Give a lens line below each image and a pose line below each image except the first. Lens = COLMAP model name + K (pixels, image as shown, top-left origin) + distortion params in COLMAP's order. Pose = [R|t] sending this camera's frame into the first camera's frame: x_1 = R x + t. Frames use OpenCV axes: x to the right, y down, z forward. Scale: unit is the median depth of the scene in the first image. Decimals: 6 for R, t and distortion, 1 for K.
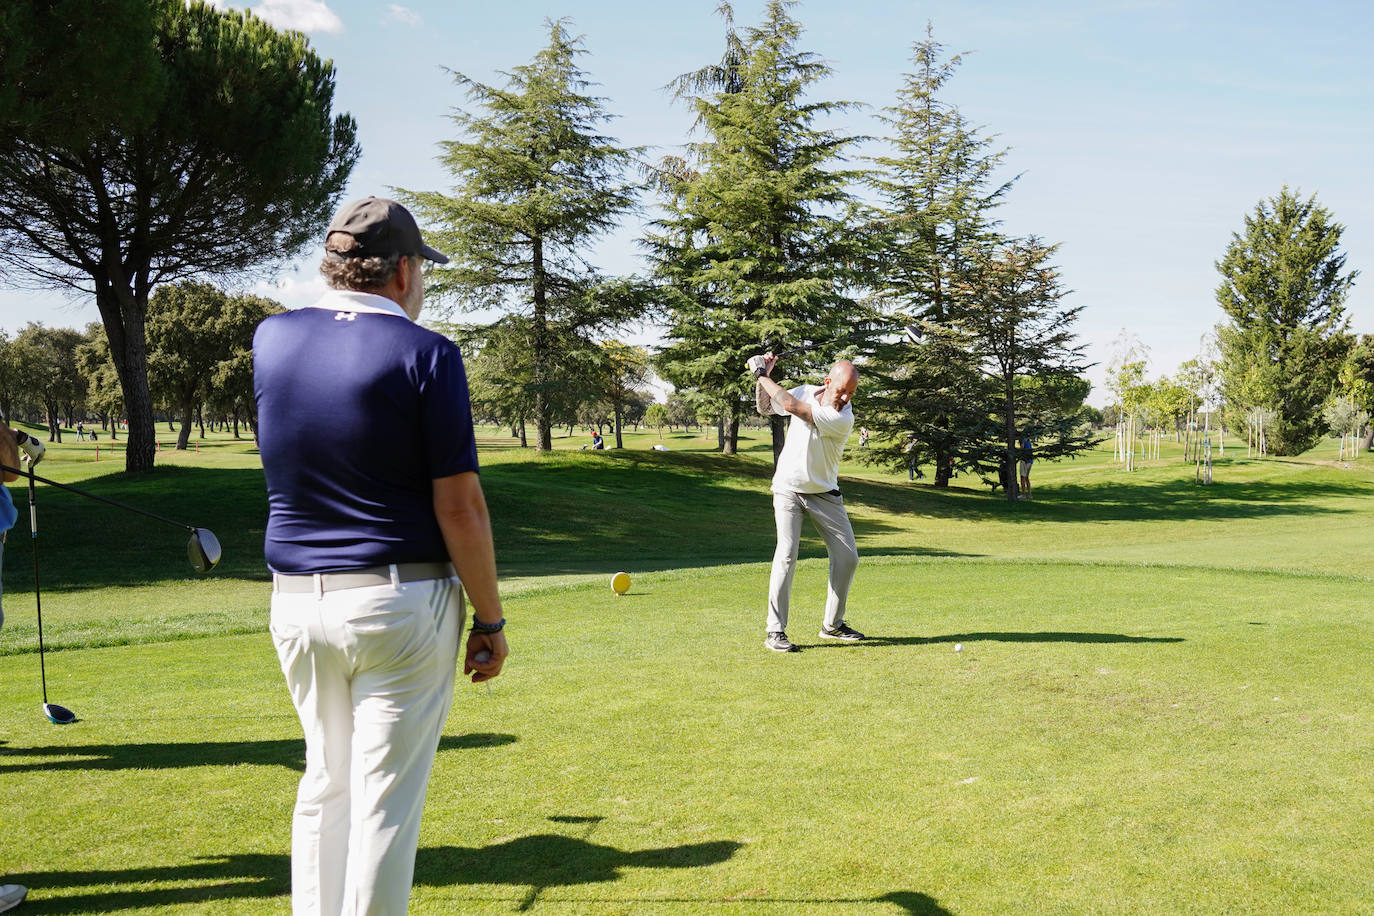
lens RADIAL K [[3164.0, 0, 687.0], [0, 3164.0, 458.0], [0, 0, 1]] dist [0.034996, -0.266243]
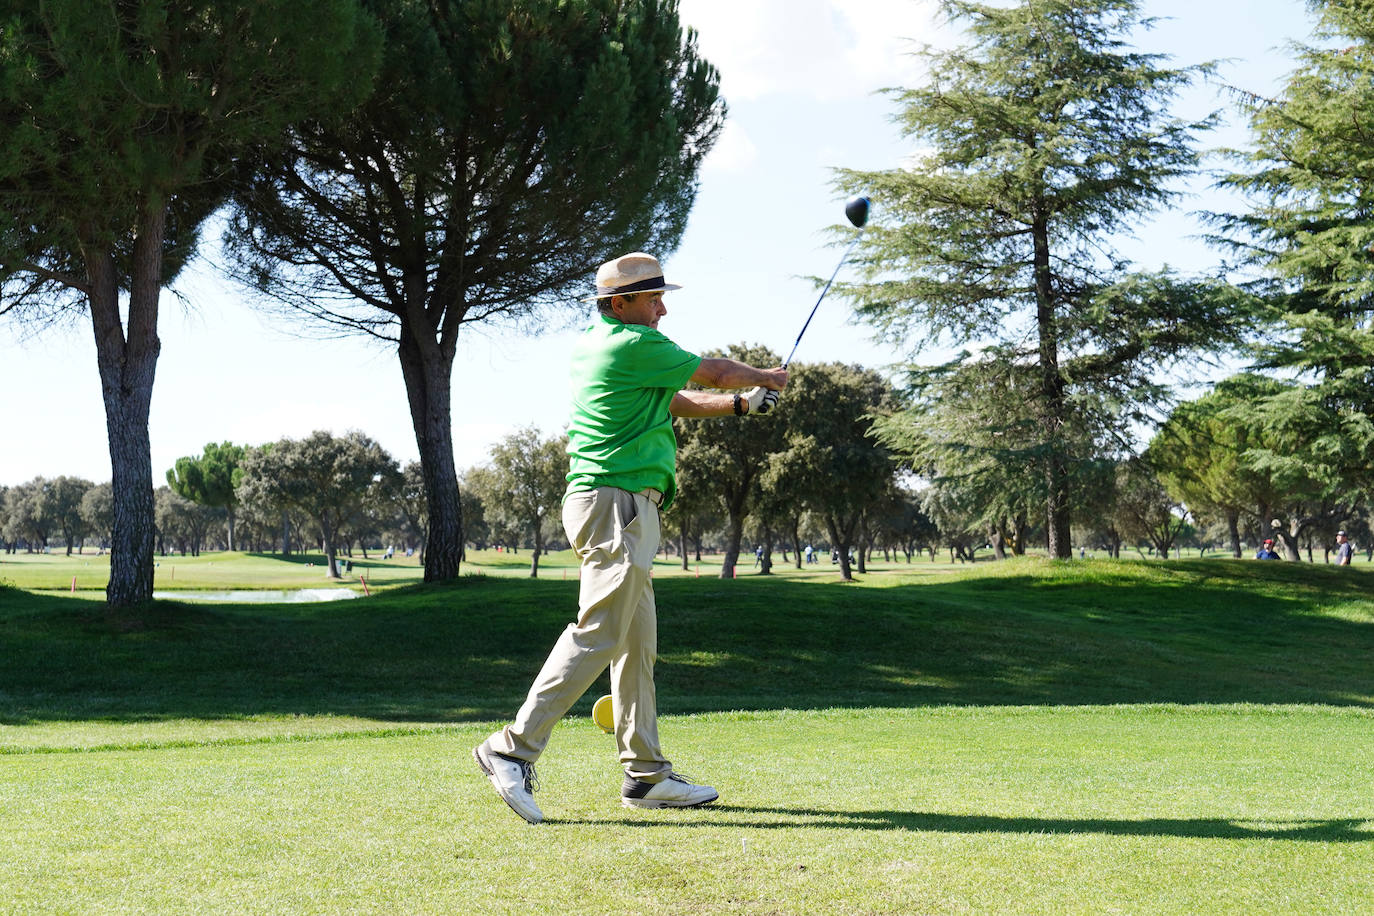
lens RADIAL K [[3164.0, 0, 687.0], [0, 3164.0, 458.0], [0, 0, 1]] dist [0.034996, -0.266243]
pose [[0.641685, -0.058080, -0.764766, 0.388648], [-0.036868, 0.993640, -0.106397, 0.047256], [0.766081, 0.096469, 0.635463, 0.543840]]
